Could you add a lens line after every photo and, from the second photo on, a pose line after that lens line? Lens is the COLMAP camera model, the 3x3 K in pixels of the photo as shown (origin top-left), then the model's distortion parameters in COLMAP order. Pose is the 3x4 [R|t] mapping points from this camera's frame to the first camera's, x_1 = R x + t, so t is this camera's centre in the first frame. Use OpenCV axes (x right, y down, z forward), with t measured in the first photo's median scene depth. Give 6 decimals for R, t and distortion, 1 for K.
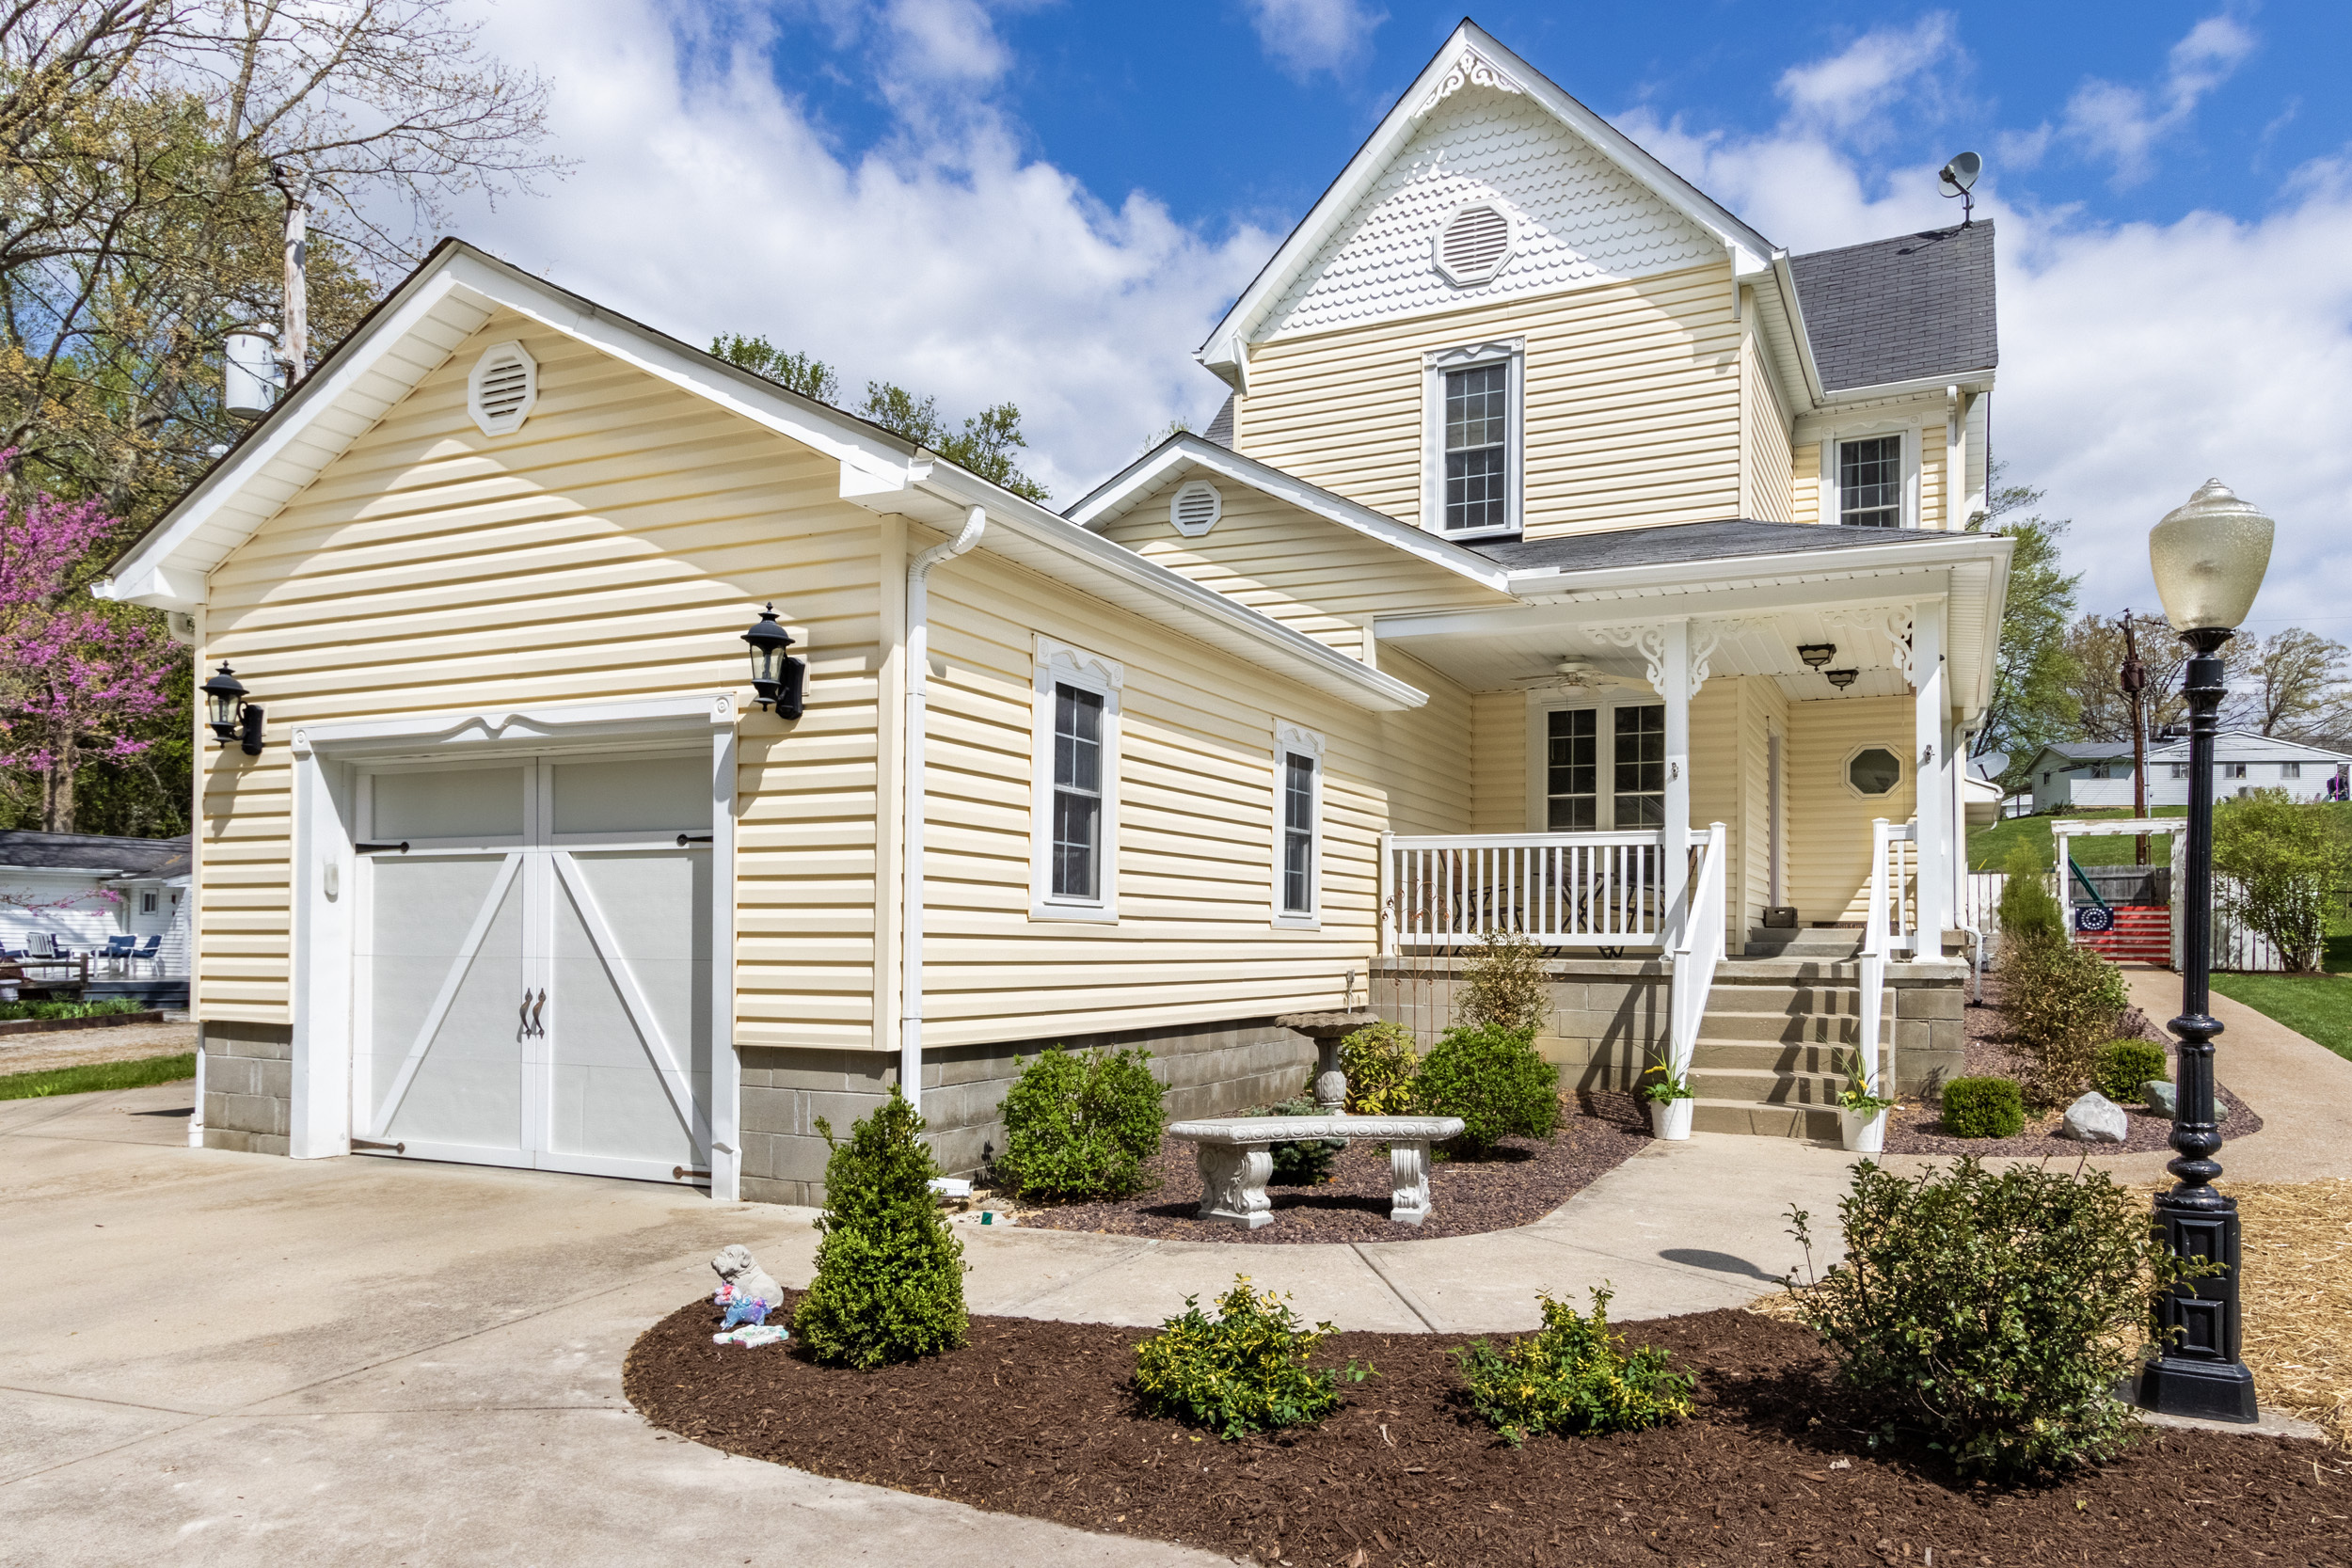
lens RADIAL K [[1565.1, 0, 1222.7], [0, 1565.1, 919.4], [0, 0, 1]] dist [0.000309, 0.000881]
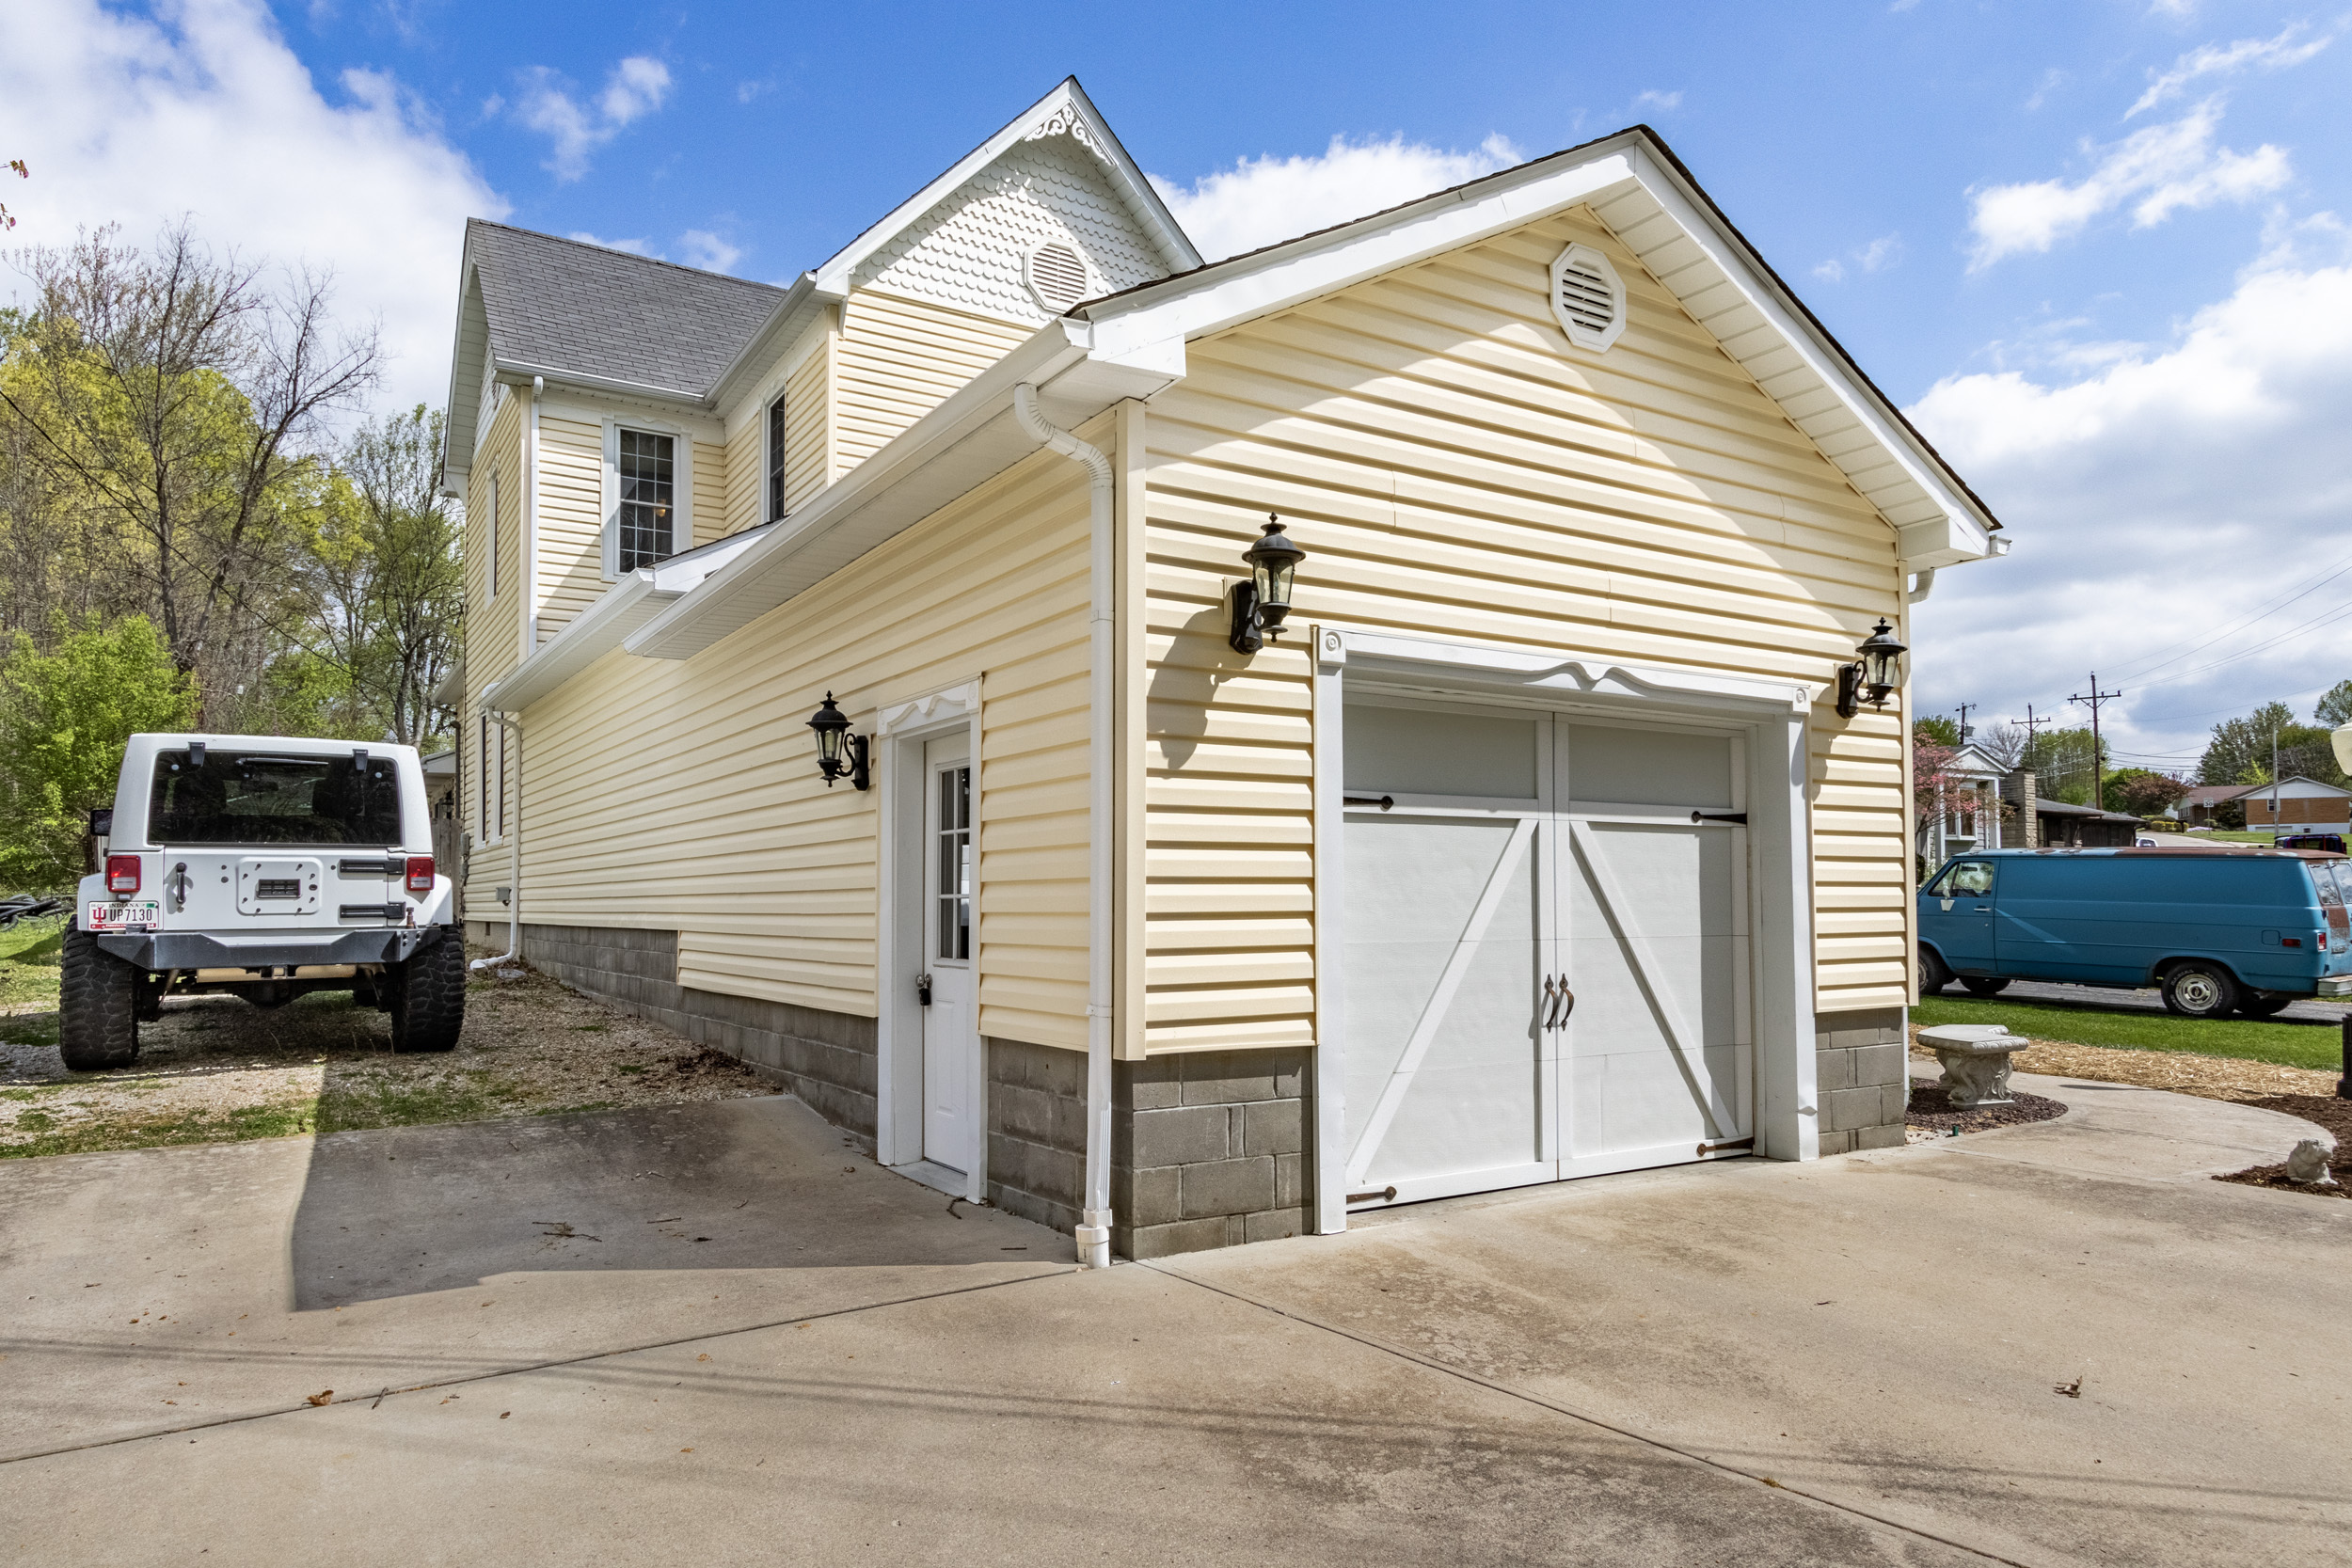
lens RADIAL K [[1471.2, 0, 1137.2], [0, 1471.2, 844.1], [0, 0, 1]] dist [0.004889, 0.000082]
pose [[0.549173, 0.026307, 0.835295, -1.264846], [-0.003616, 0.999570, -0.029103, -0.004087], [-0.835701, 0.012963, 0.549031, 0.741983]]
